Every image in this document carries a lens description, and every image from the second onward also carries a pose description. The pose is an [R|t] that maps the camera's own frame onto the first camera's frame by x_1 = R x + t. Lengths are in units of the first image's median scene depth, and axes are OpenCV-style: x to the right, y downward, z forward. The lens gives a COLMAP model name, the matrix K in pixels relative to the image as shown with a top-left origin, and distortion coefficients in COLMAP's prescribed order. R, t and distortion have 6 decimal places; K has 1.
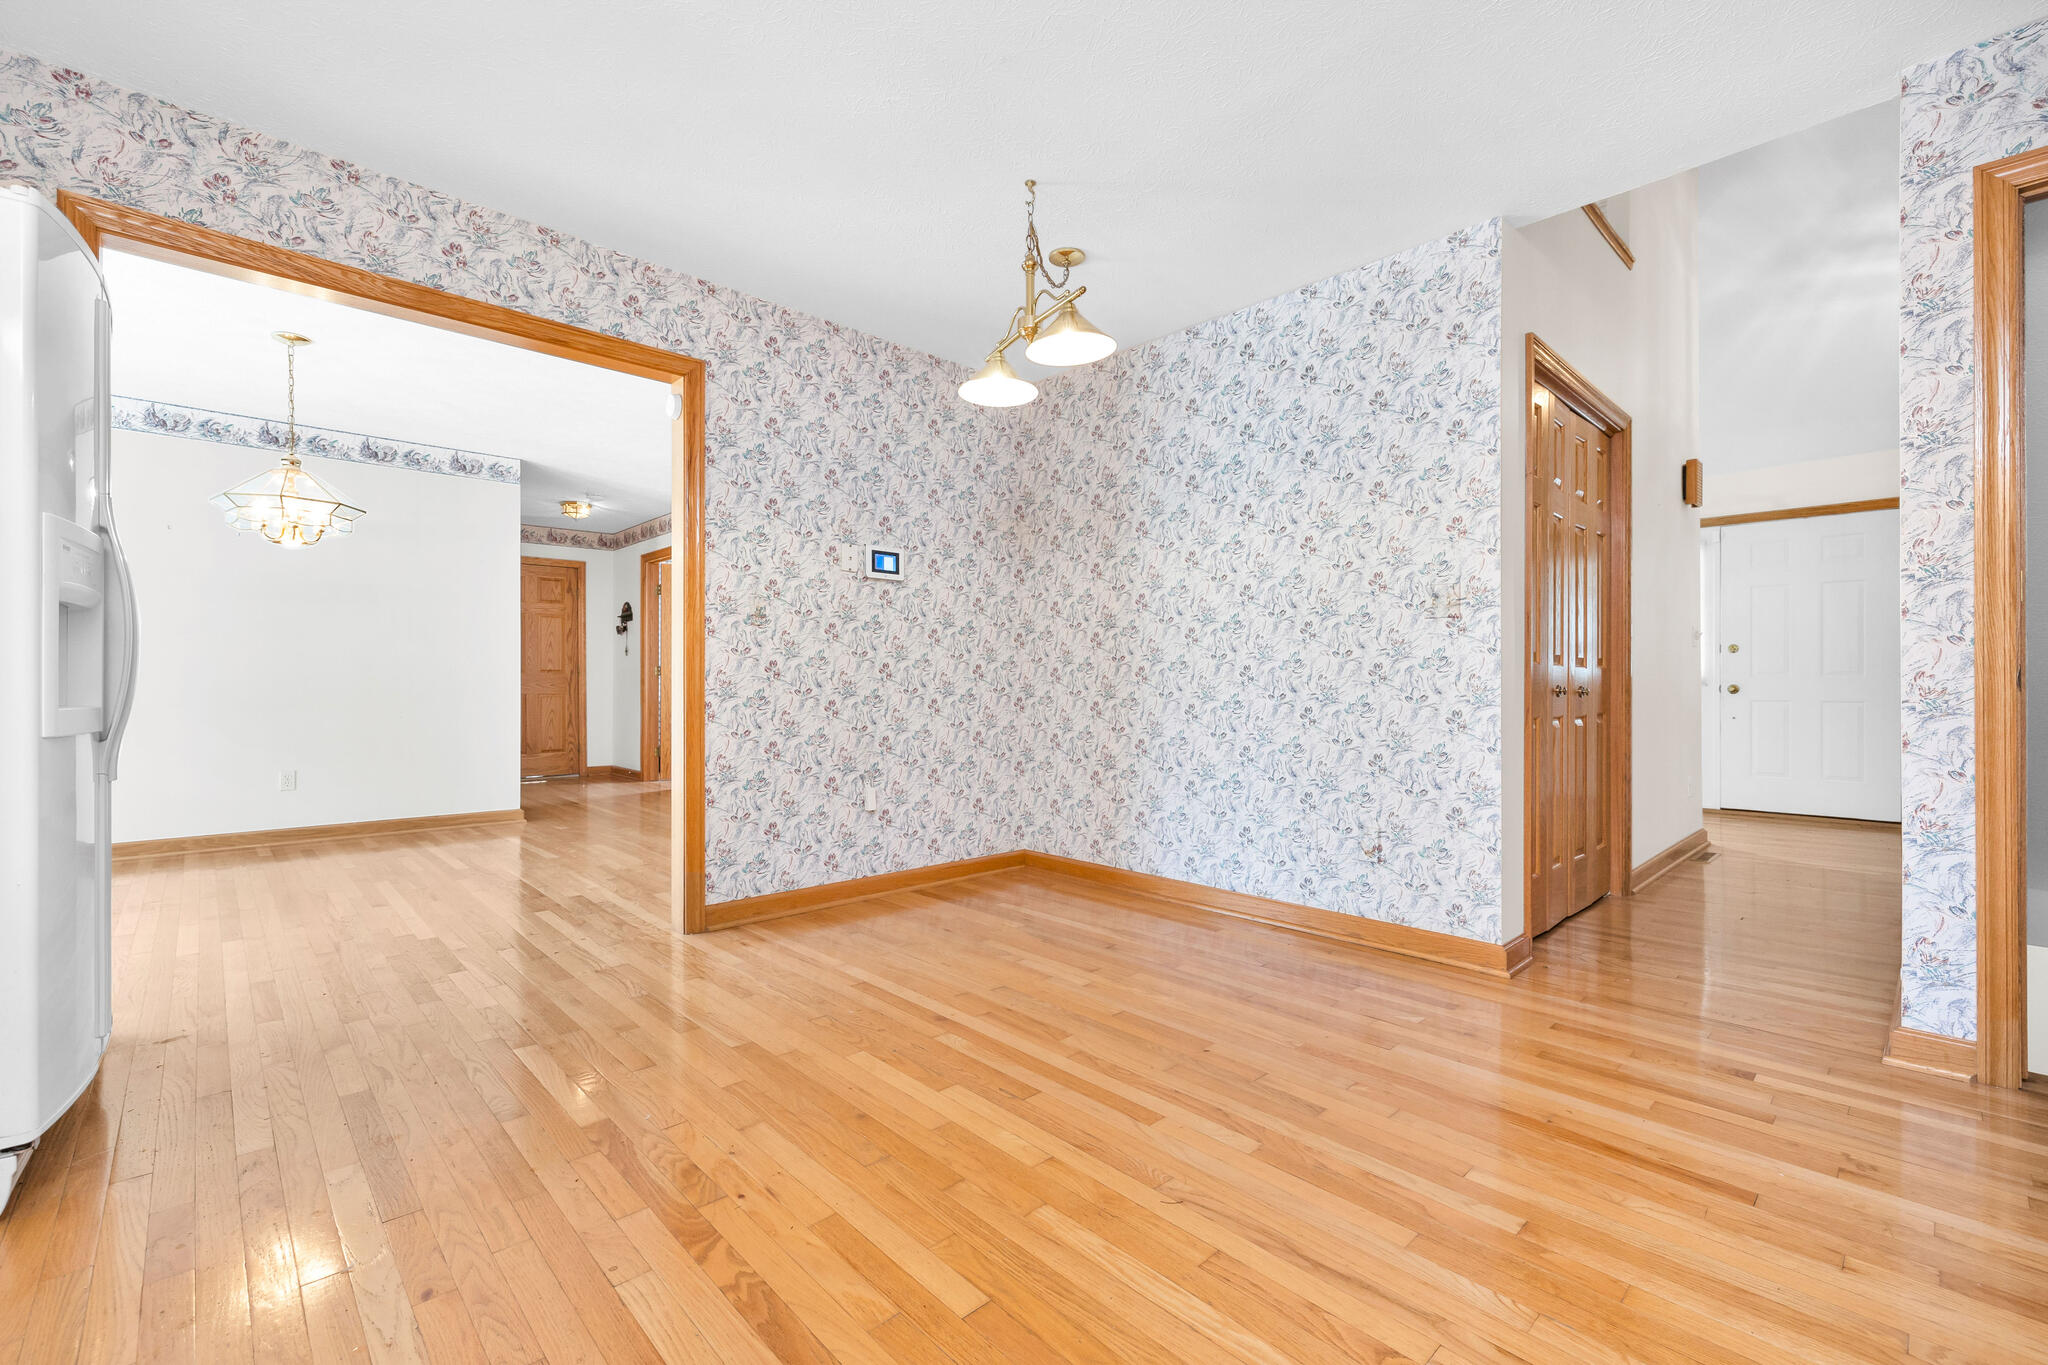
lens RADIAL K [[872.0, 0, 1030.6], [0, 872.0, 687.1], [0, 0, 1]] dist [0.001010, -0.000230]
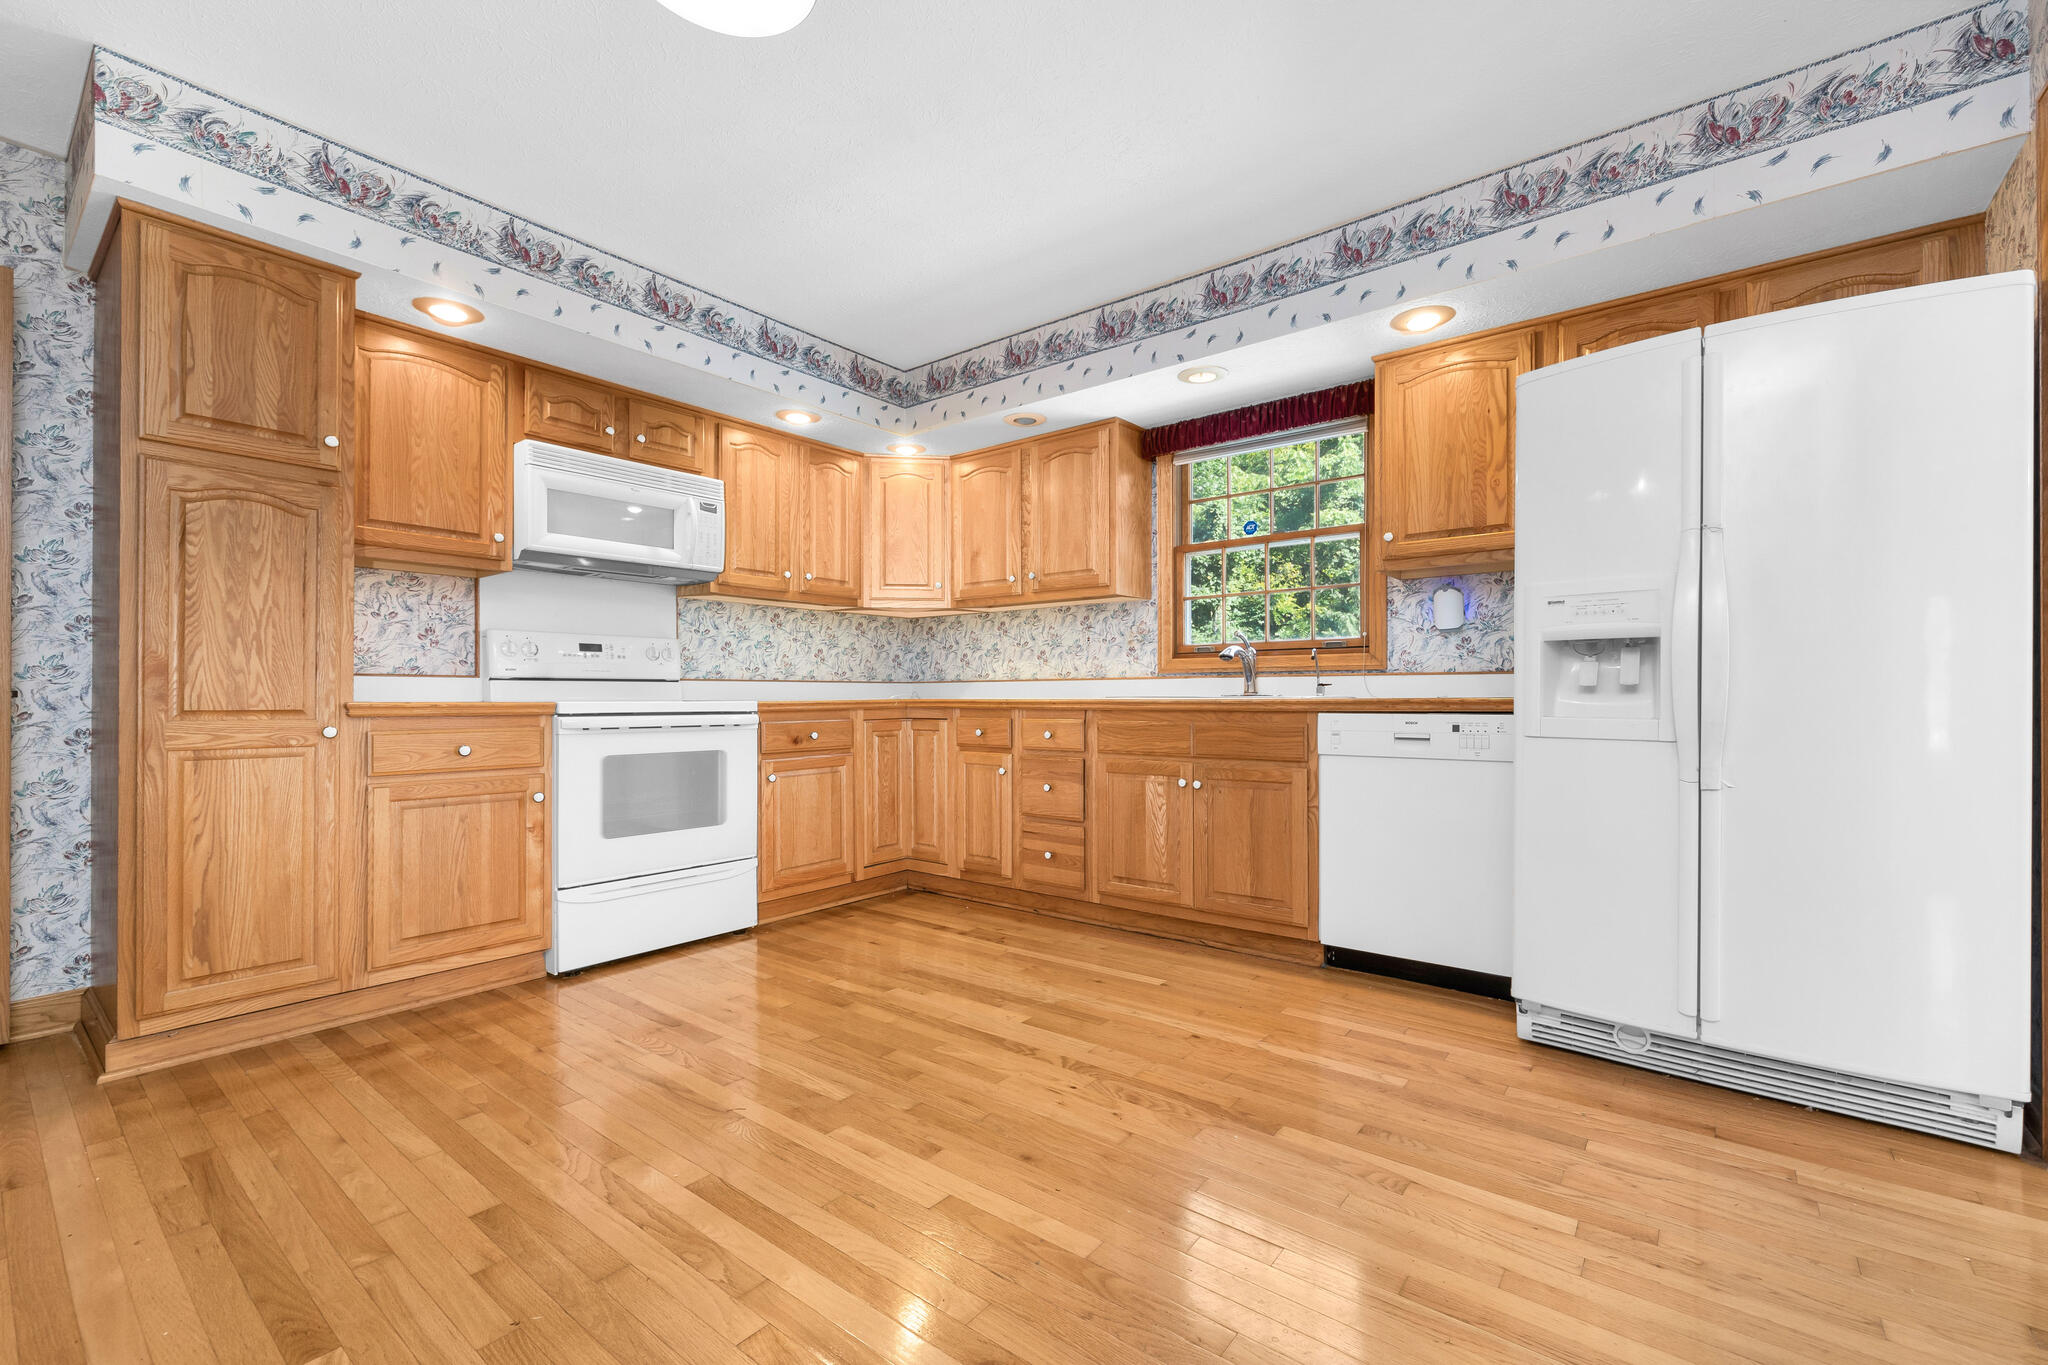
lens RADIAL K [[872.0, 0, 1042.6], [0, 872.0, 698.5], [0, 0, 1]] dist [0.001010, -0.000230]
pose [[-0.988673, -0.002570, -0.150061, -0.046017], [-0.003146, 0.999989, 0.003596, -0.005556], [0.150050, 0.004027, -0.988670, 1.232949]]
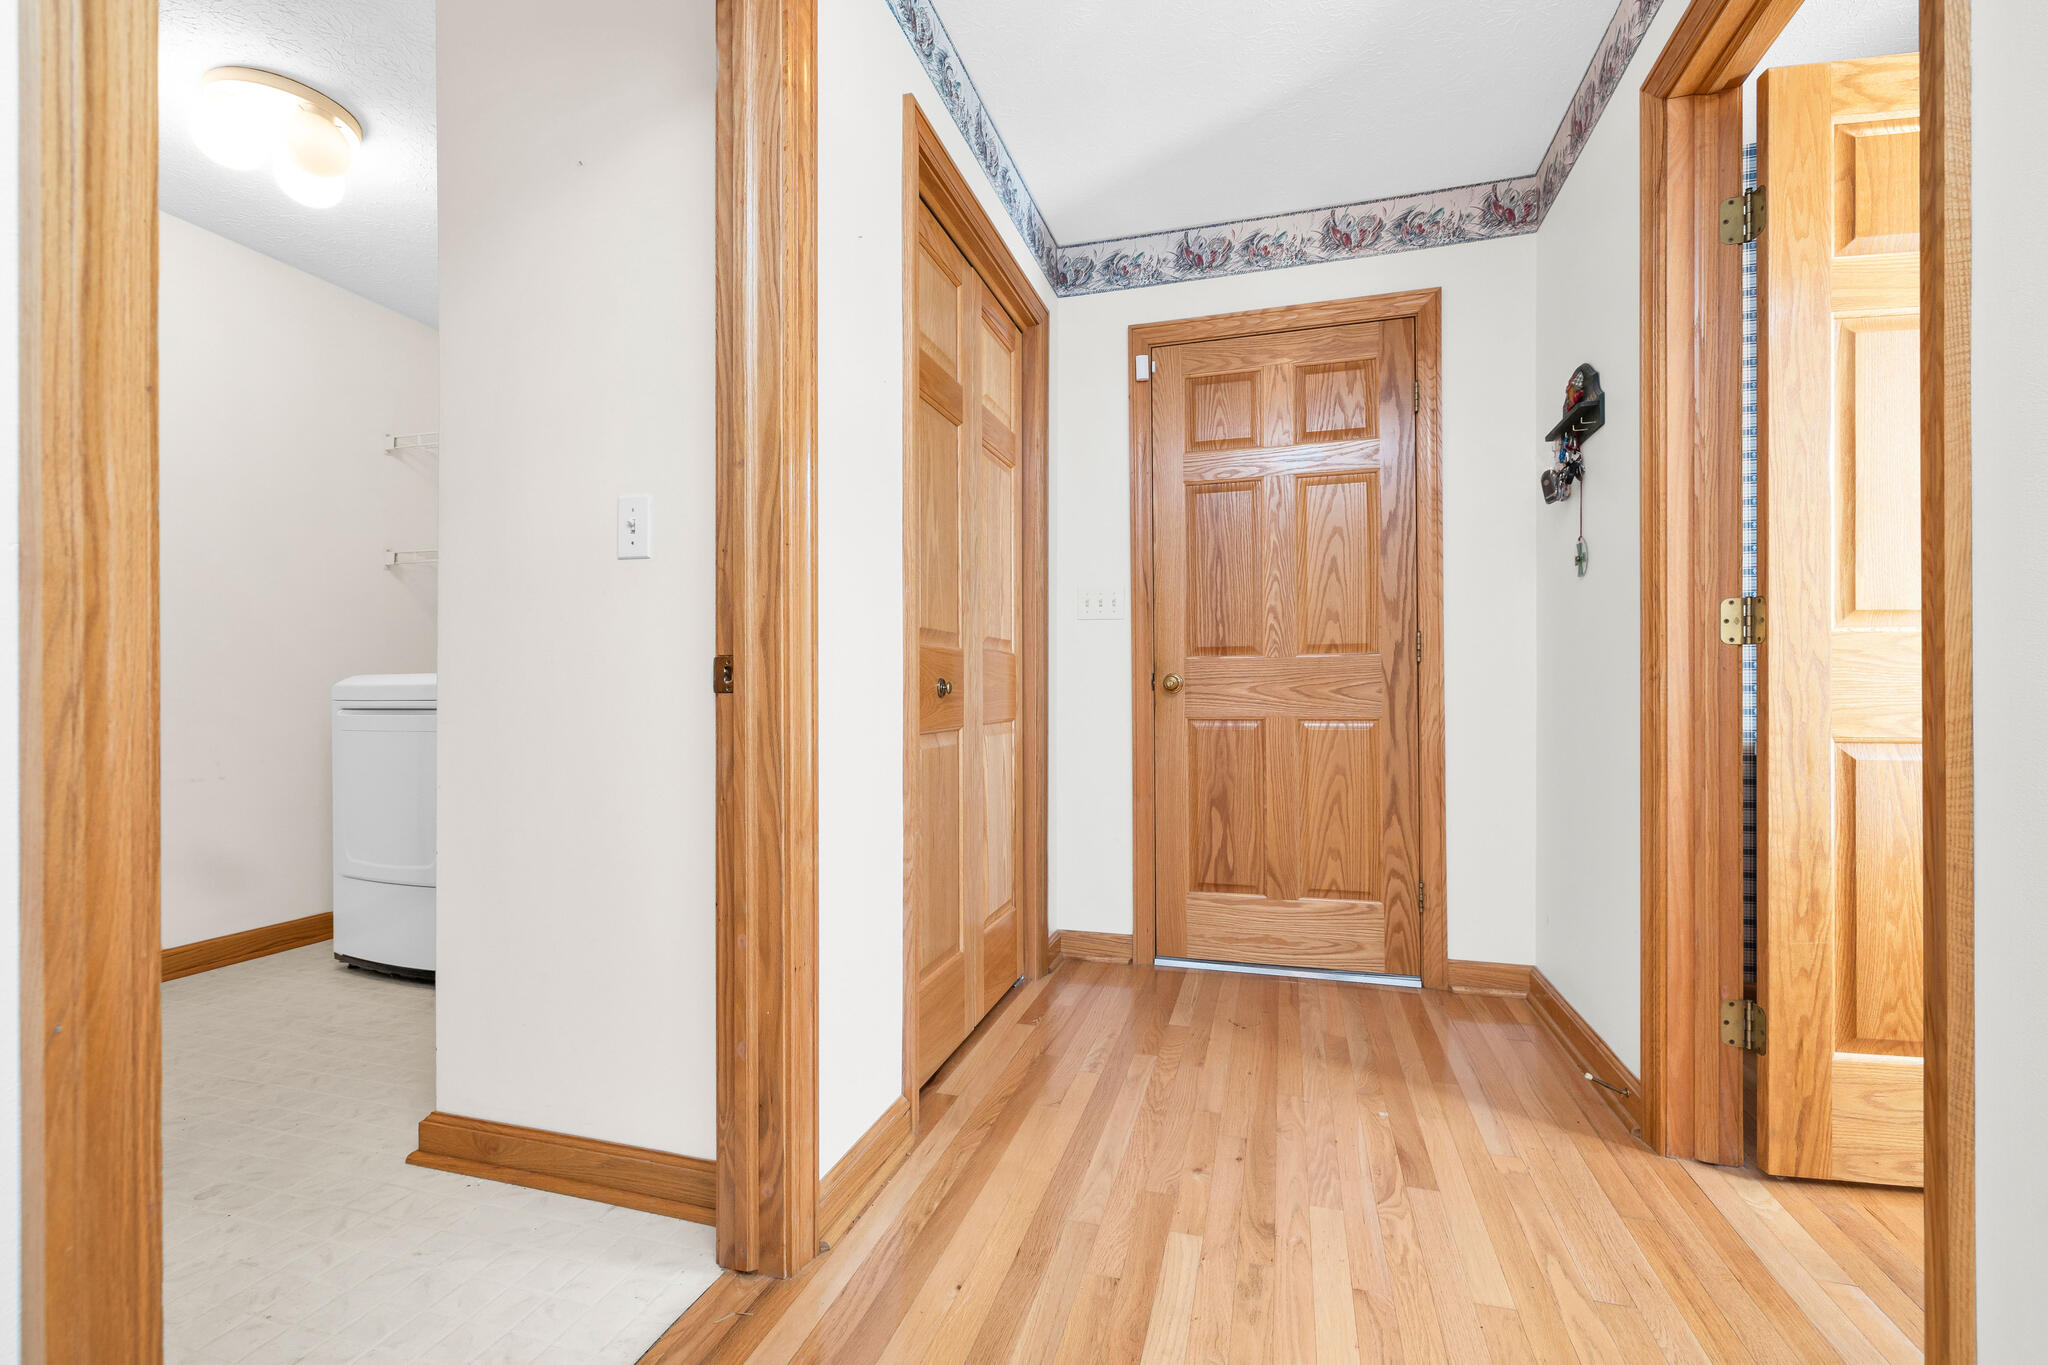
lens RADIAL K [[872.0, 0, 1031.5], [0, 872.0, 682.2], [0, 0, 1]] dist [0.001010, -0.000230]
pose [[0.515384, -0.008271, -0.856919, -0.960033], [-0.000982, 0.999947, -0.010243, -0.006815], [0.856959, 0.006121, 0.515349, 2.140663]]
